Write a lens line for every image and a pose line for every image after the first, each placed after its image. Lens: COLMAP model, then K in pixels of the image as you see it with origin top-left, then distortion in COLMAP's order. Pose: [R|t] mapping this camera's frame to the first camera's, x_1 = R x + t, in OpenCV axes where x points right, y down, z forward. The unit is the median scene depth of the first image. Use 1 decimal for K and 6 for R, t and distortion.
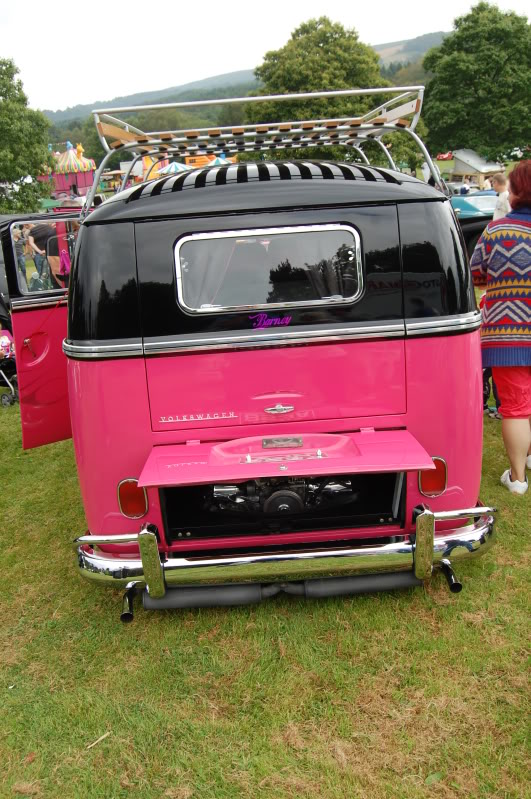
lens RADIAL K [[719.6, 0, 265.0], [0, 719.6, 383.1], [0, 0, 1]] dist [-0.016650, -0.007158]
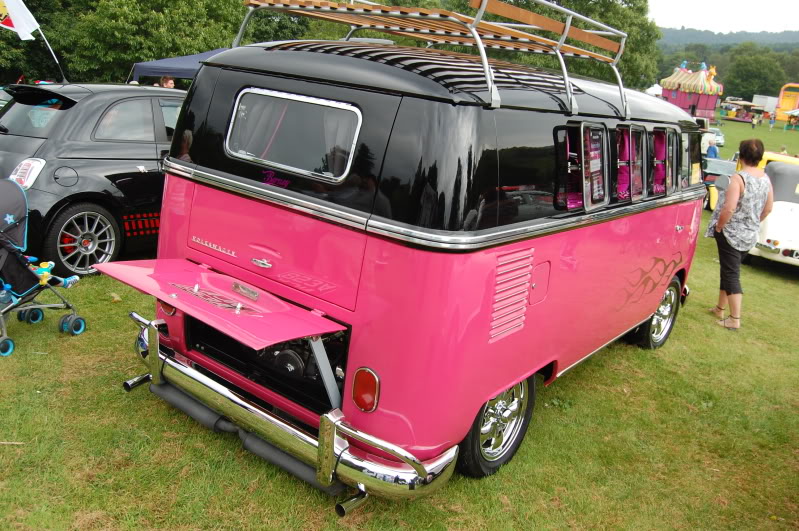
lens RADIAL K [[696.7, 0, 399.5], [0, 696.7, 265.5], [0, 0, 1]] dist [-0.031009, -0.006052]
pose [[0.771088, 0.322839, -0.548816, 0.721252], [-0.337859, 0.938033, 0.077102, -0.104992], [0.539699, 0.125970, 0.832380, 0.256956]]
